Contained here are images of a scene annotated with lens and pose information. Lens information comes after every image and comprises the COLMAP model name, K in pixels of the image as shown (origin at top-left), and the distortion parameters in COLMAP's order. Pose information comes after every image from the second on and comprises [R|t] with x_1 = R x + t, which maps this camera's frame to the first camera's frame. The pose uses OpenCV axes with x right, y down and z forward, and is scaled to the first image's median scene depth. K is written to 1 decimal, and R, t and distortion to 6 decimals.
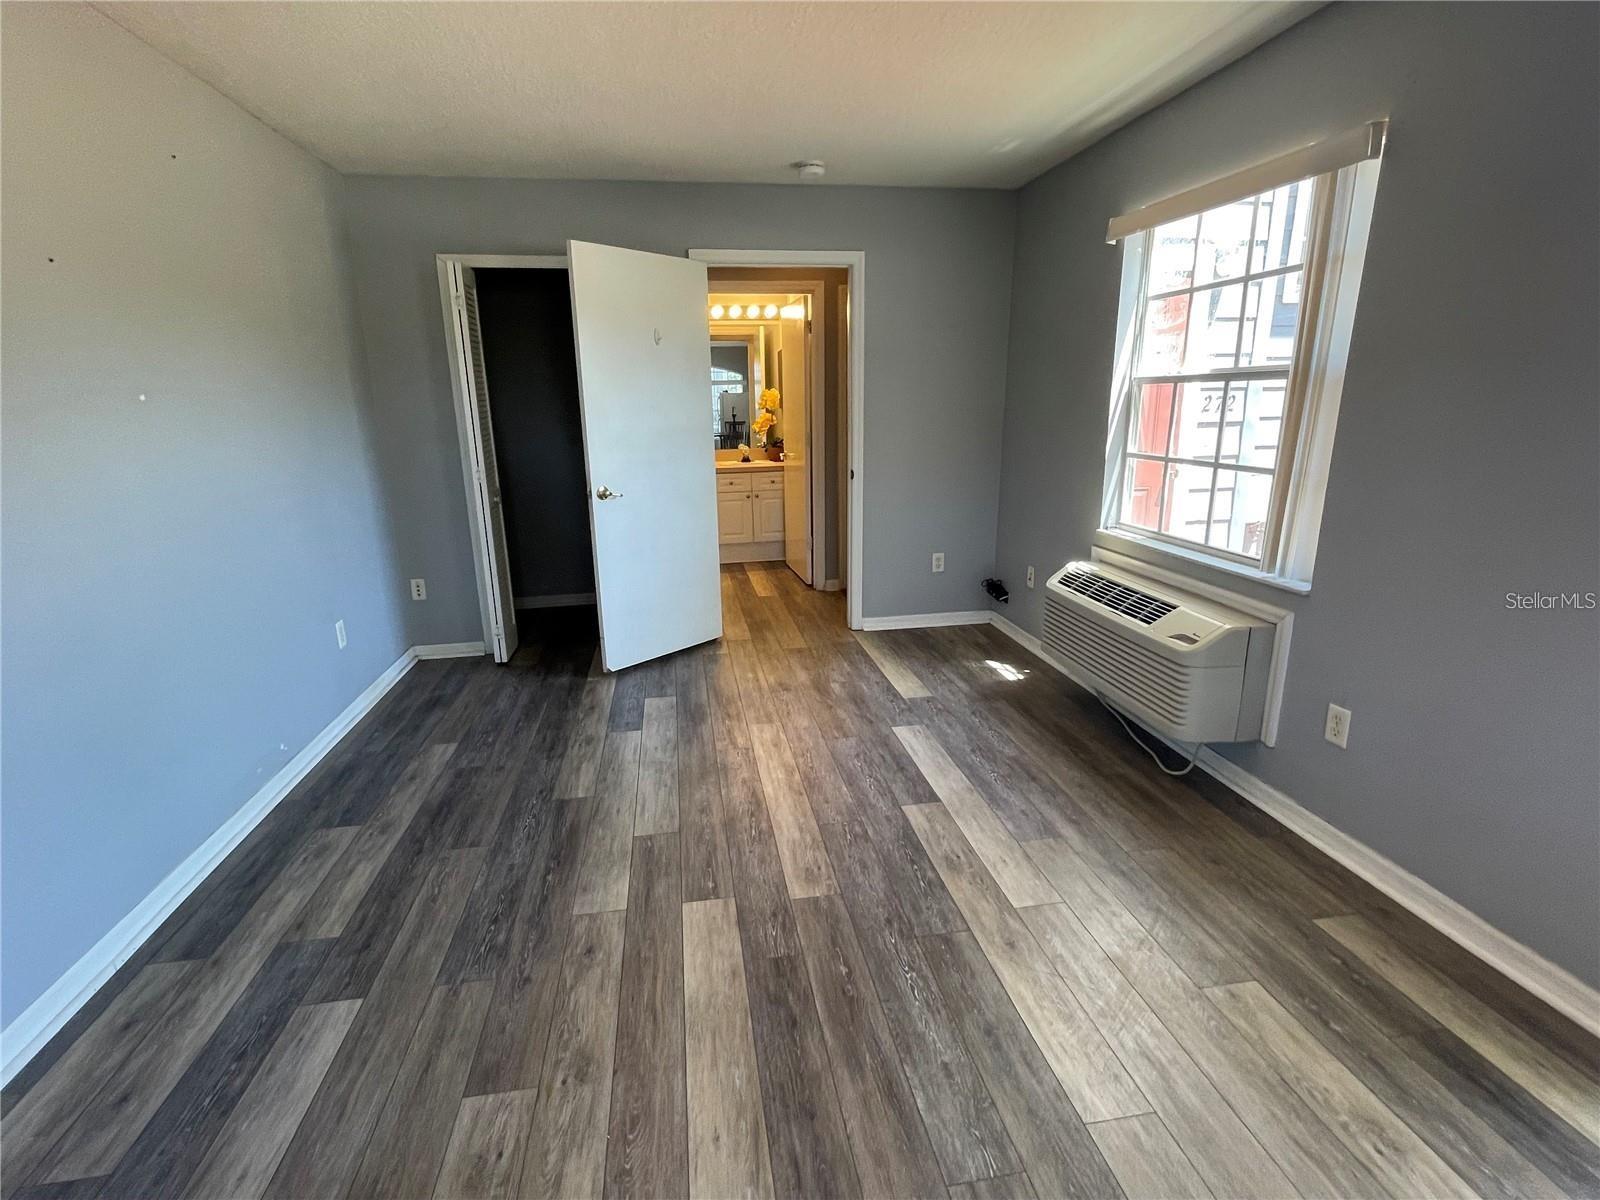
lens RADIAL K [[765.2, 0, 800.0], [0, 765.2, 600.0], [0, 0, 1]] dist [0.000699, -0.000096]
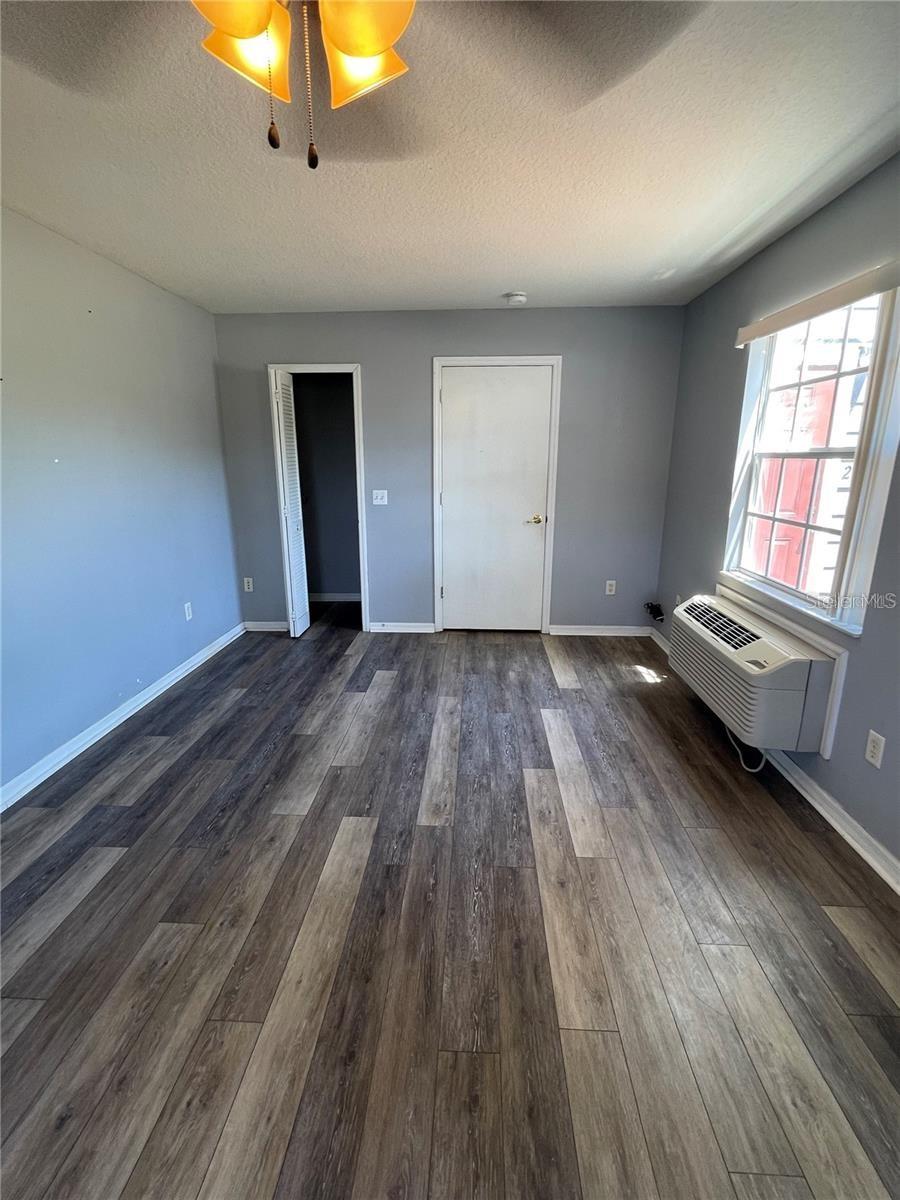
lens RADIAL K [[552.9, 0, 450.0], [0, 552.9, 600.0], [0, 0, 1]] dist [0.000702, -0.000404]
pose [[0.977277, 0.067012, -0.201097, 0.190363], [-0.067535, 0.997708, 0.004266, -0.024613], [0.200922, 0.009412, 0.979562, 0.013022]]
